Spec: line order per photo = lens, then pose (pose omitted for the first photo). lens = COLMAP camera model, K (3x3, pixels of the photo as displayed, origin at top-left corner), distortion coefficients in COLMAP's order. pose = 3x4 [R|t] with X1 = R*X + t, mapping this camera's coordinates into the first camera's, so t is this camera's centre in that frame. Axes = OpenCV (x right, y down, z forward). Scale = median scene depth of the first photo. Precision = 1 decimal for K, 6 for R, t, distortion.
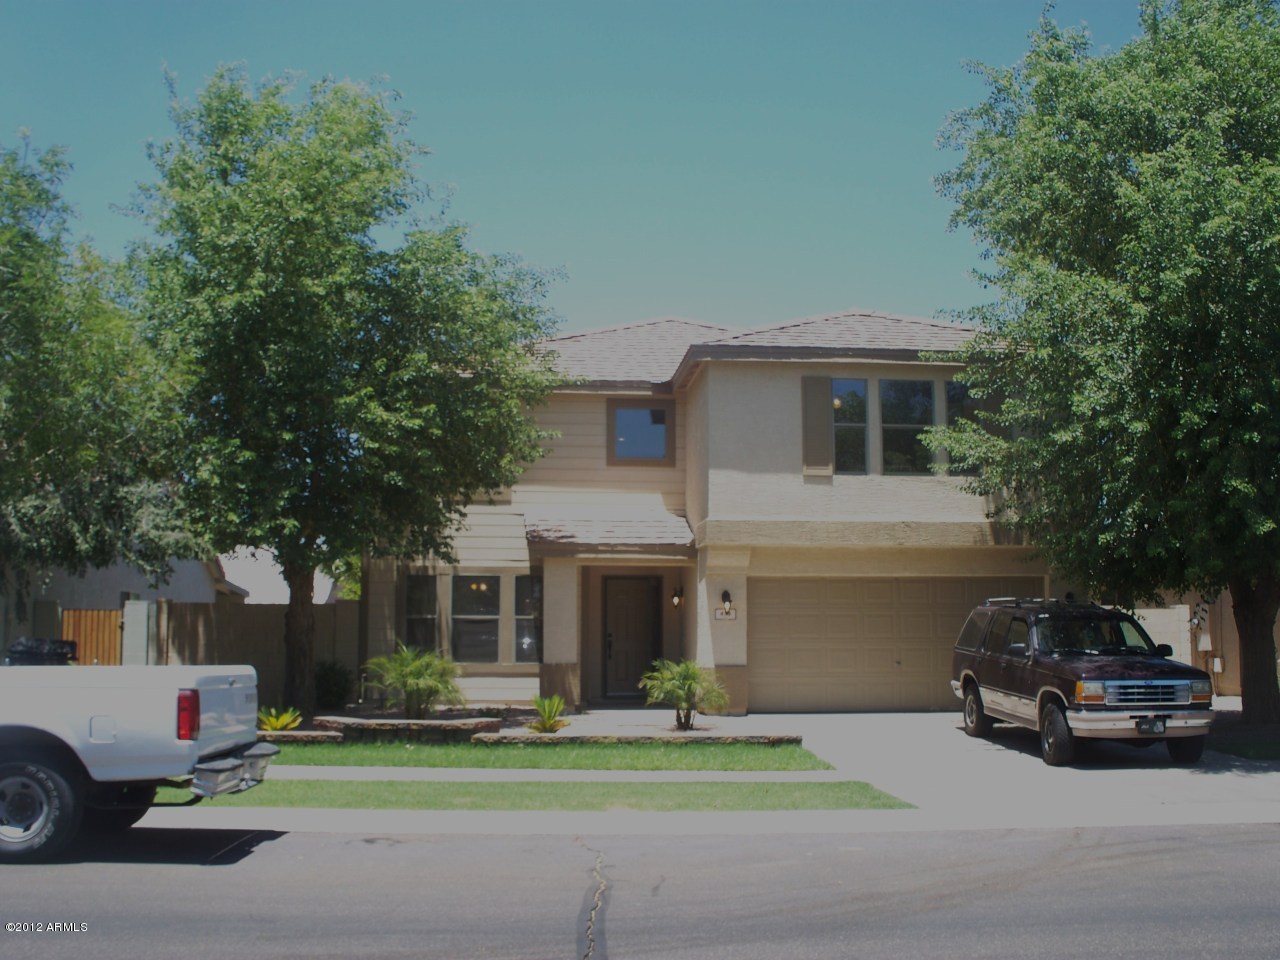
lens RADIAL K [[1355.2, 0, 640.1], [0, 1355.2, 479.6], [0, 0, 1]] dist [-0.135549, 0.000000]
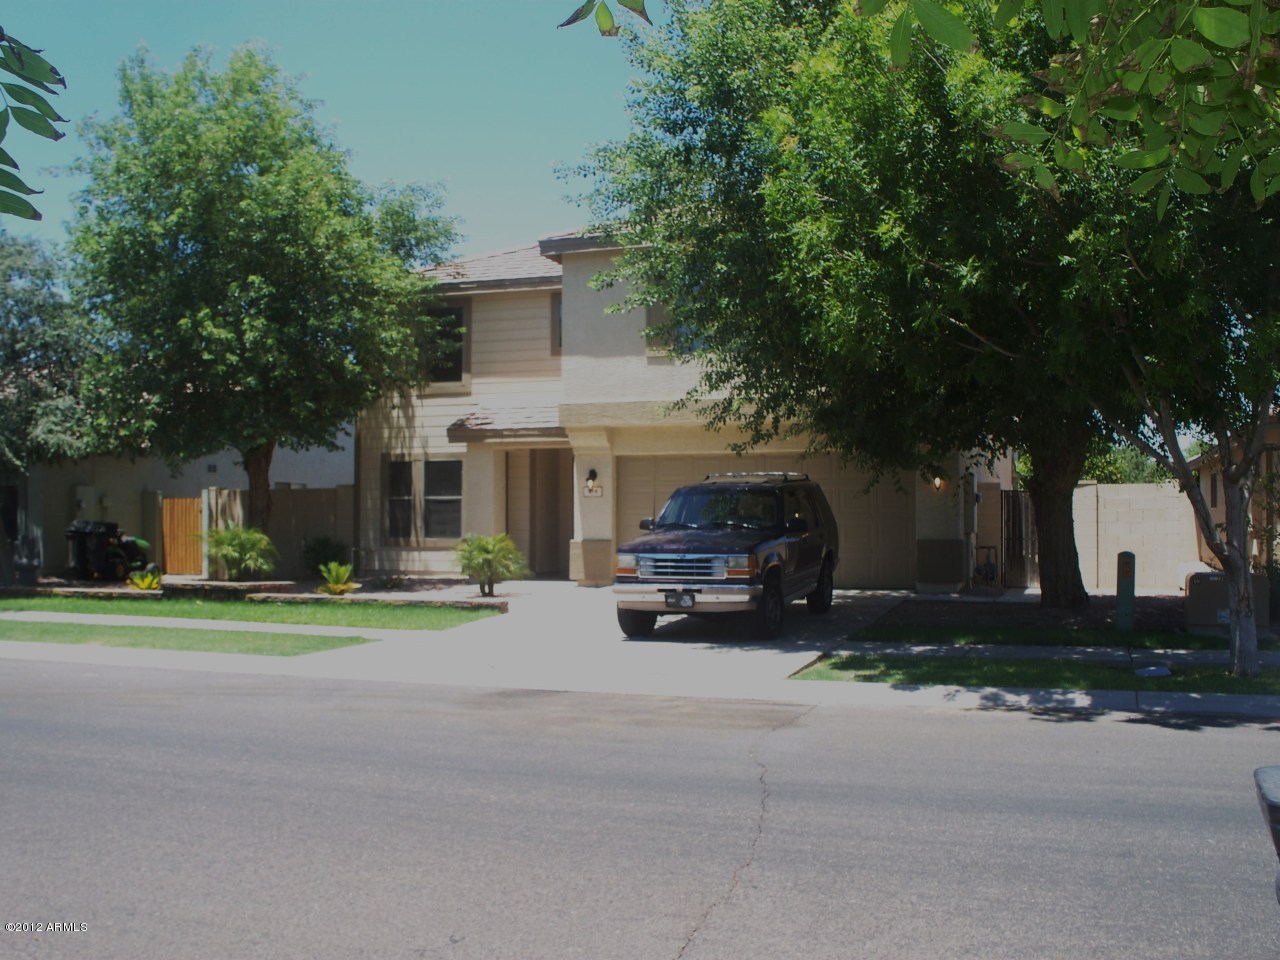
lens RADIAL K [[1355.2, 0, 641.0], [0, 1355.2, 480.2], [0, 0, 1]] dist [-0.135549, 0.000000]
pose [[0.915859, -0.017006, -0.401139, 0.530872], [0.051396, 0.995849, 0.075127, 0.012565], [0.398197, -0.089423, 0.912931, 0.043459]]
